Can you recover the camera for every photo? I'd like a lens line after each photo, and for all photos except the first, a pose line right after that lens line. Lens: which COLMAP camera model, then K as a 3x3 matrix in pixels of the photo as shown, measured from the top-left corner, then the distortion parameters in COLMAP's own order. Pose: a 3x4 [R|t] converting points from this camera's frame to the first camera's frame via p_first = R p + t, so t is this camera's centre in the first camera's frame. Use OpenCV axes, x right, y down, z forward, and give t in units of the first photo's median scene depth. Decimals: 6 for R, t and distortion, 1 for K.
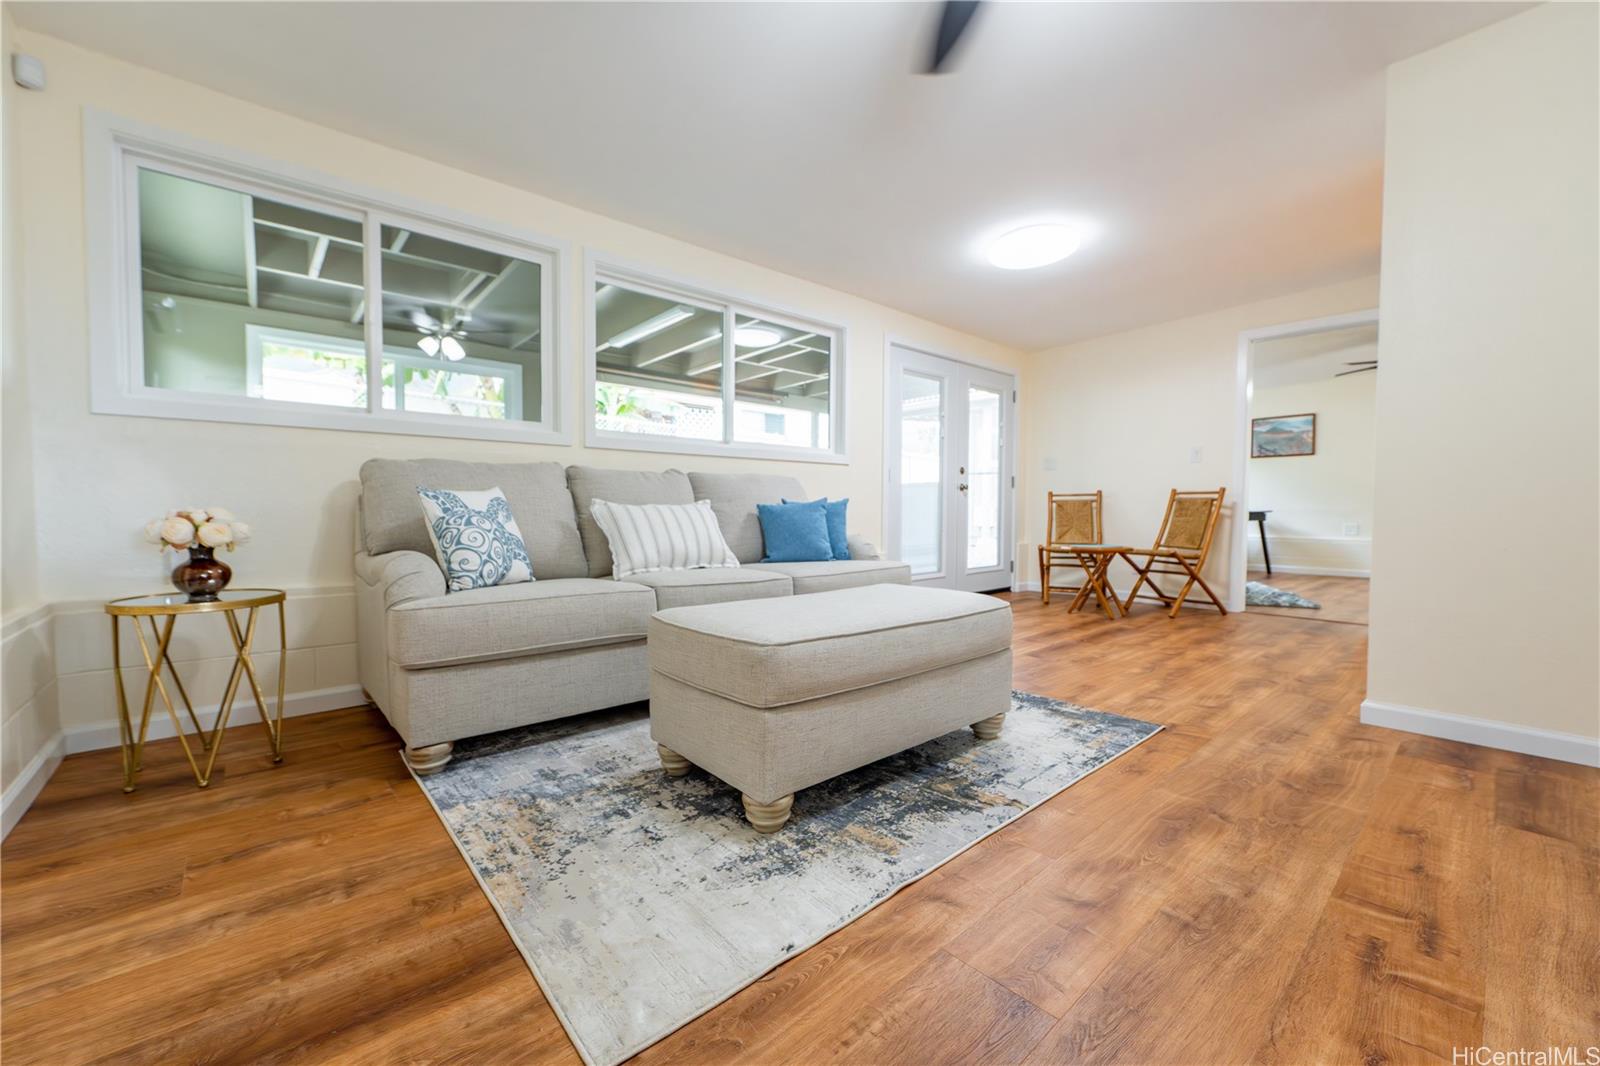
lens RADIAL K [[649.2, 0, 802.9], [0, 649.2, 529.1], [0, 0, 1]] dist [0.006997, -0.000956]
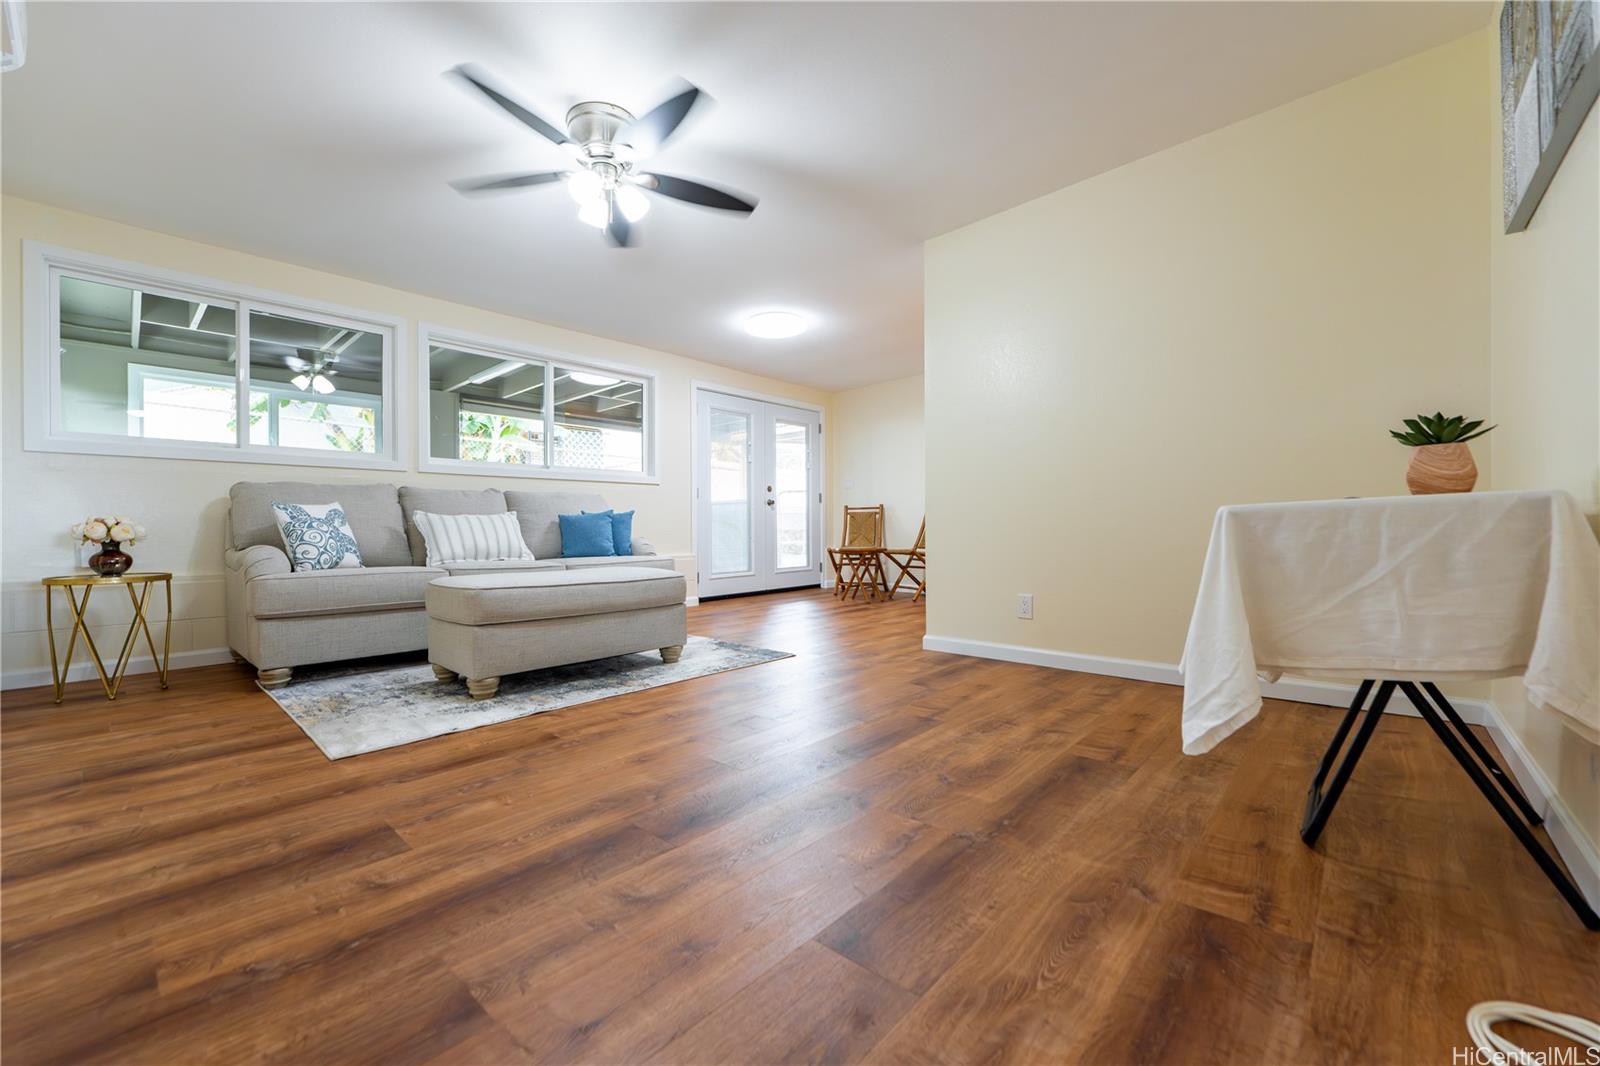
lens RADIAL K [[649.2, 0, 797.6], [0, 649.2, 527.8], [0, 0, 1]] dist [0.006997, -0.000956]
pose [[0.993998, -0.008505, 0.109064, 0.306970], [0.011619, 0.999542, -0.027953, 0.035156], [-0.108777, 0.029052, 0.993642, -0.423407]]
